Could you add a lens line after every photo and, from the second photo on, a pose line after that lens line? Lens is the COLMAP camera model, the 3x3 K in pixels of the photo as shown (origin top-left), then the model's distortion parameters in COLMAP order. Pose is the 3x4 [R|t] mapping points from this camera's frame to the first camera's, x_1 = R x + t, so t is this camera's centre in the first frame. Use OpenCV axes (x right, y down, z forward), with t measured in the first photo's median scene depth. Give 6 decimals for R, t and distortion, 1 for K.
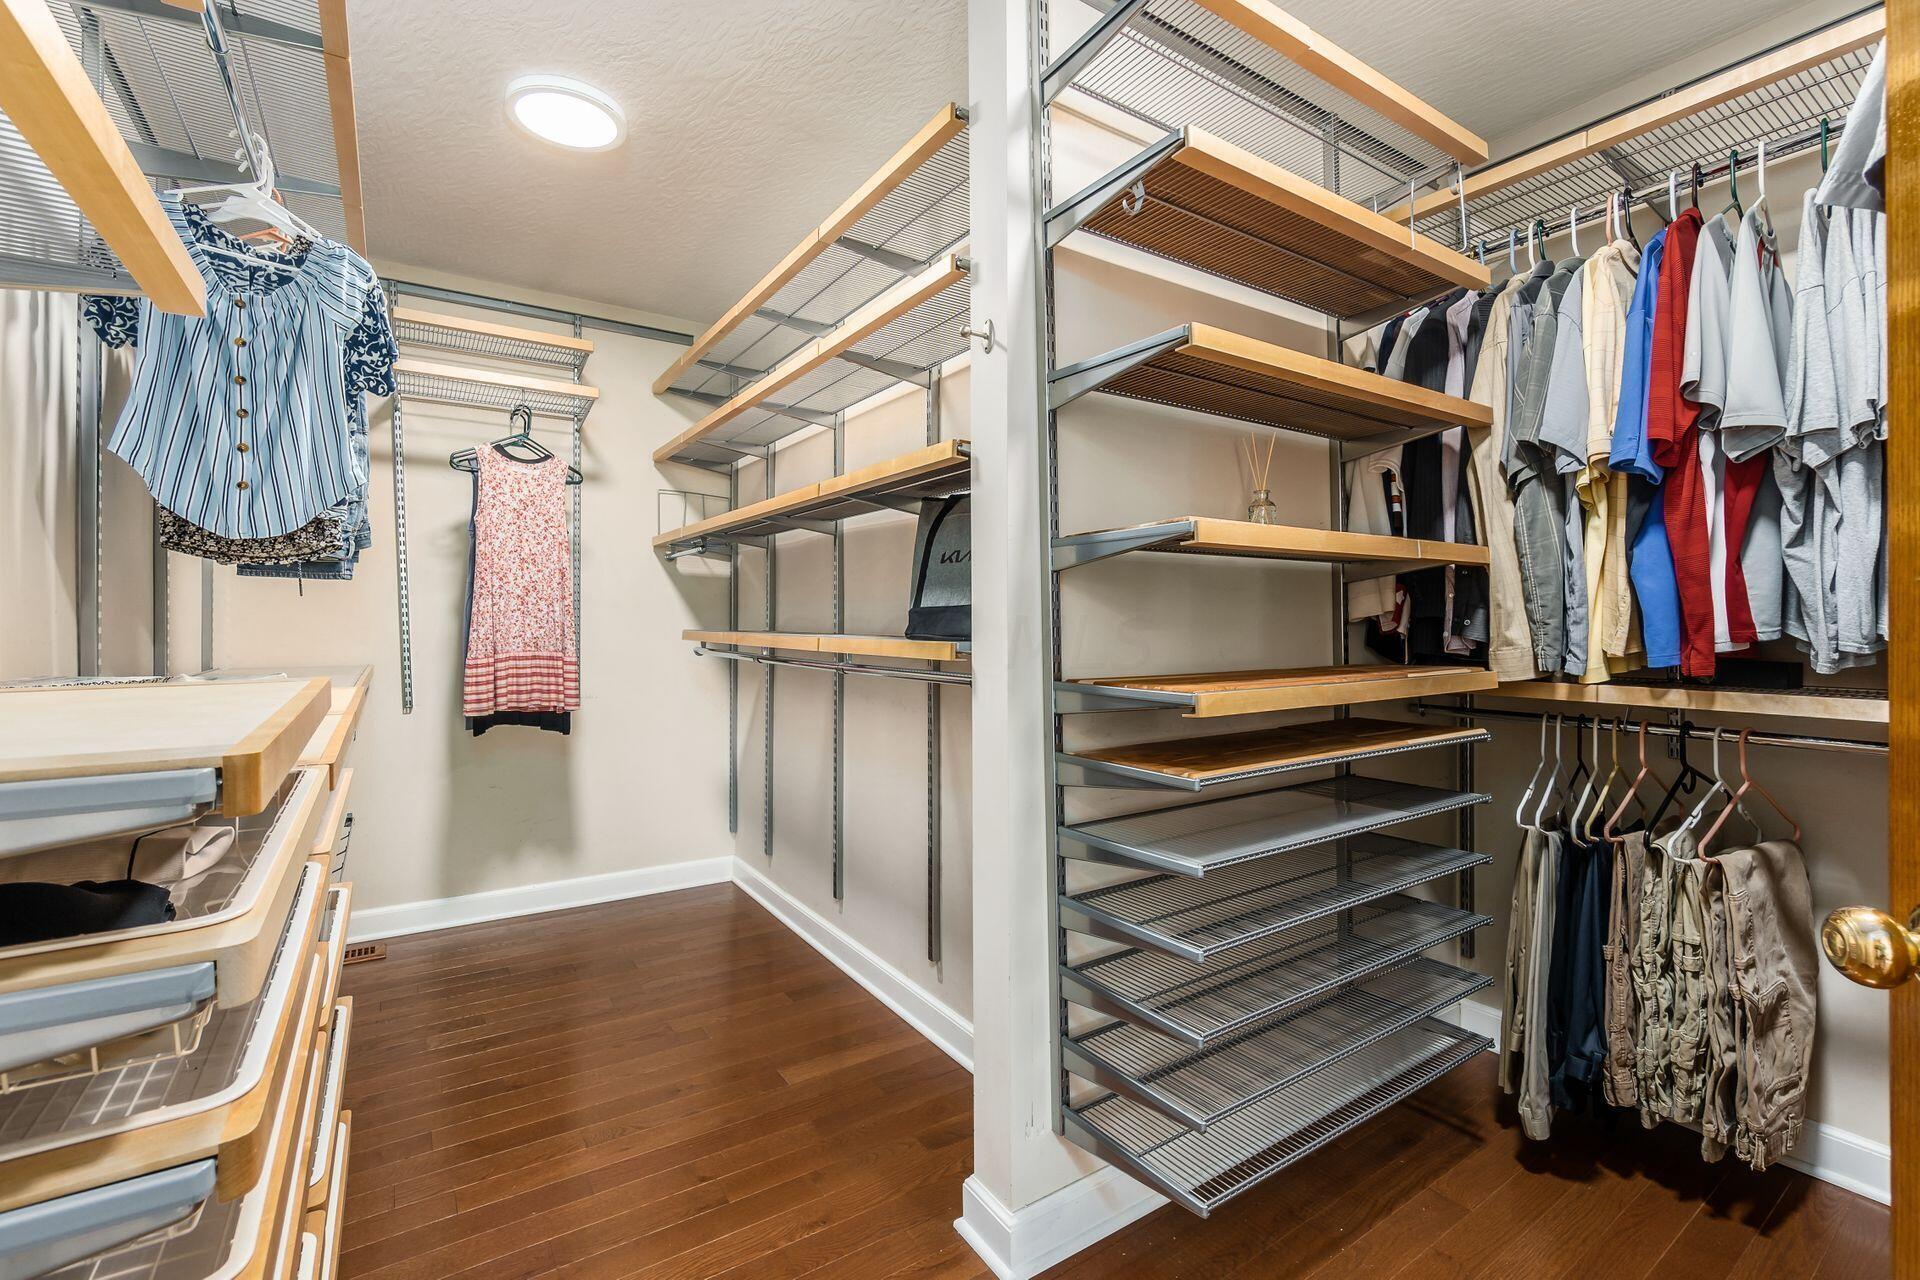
lens RADIAL K [[985.2, 0, 960.0], [0, 985.2, 640.0], [0, 0, 1]] dist [-0.003405, -0.001176]
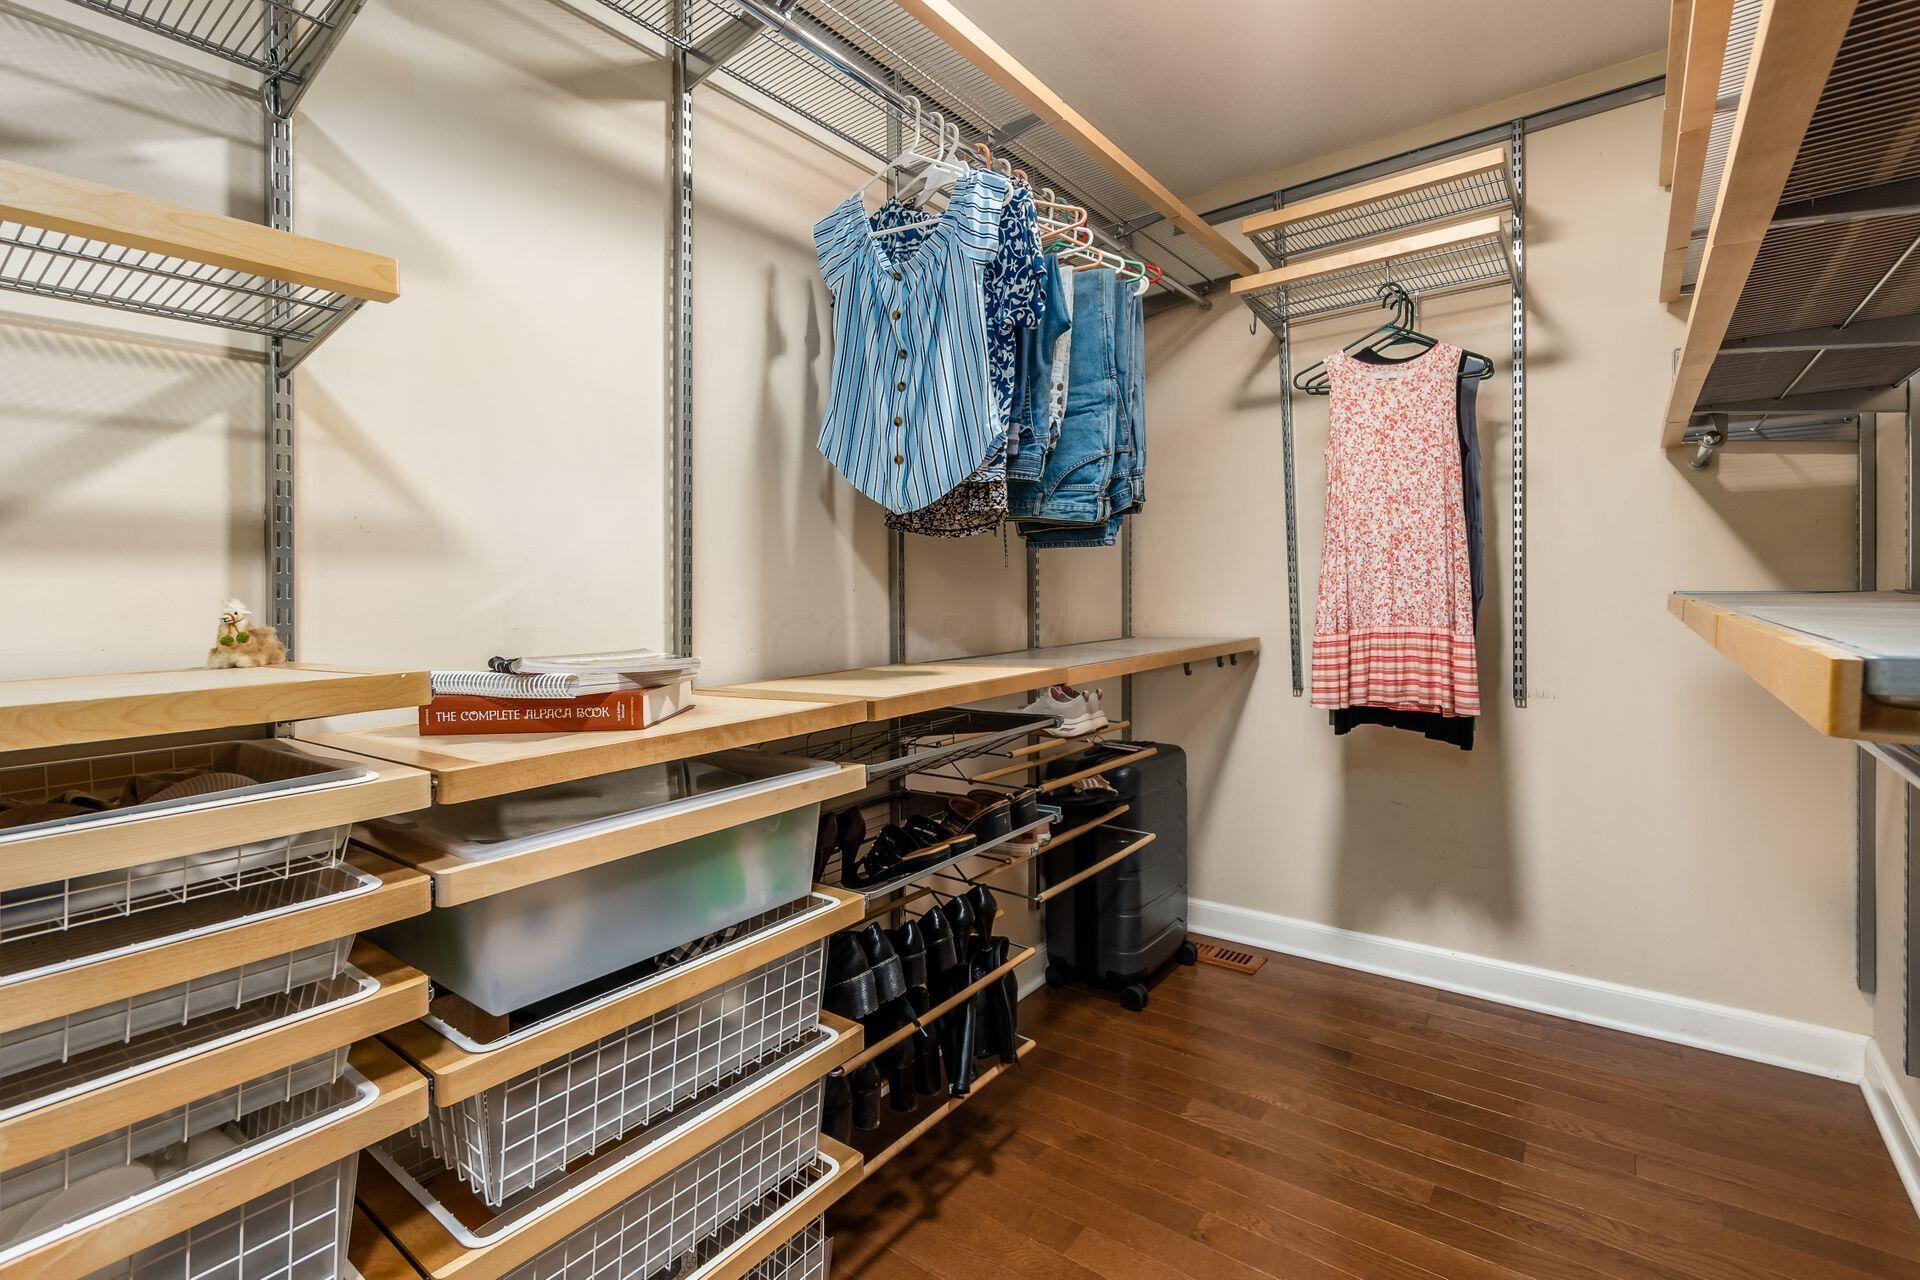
lens RADIAL K [[872.0, 0, 964.2], [0, 872.0, 605.8], [0, 0, 1]] dist [0.000891, -0.000144]
pose [[0.270175, 0.003189, -0.962806, 0.088097], [0.006358, 0.999967, 0.005096, -0.008673], [0.962790, -0.007498, 0.270145, 0.536326]]
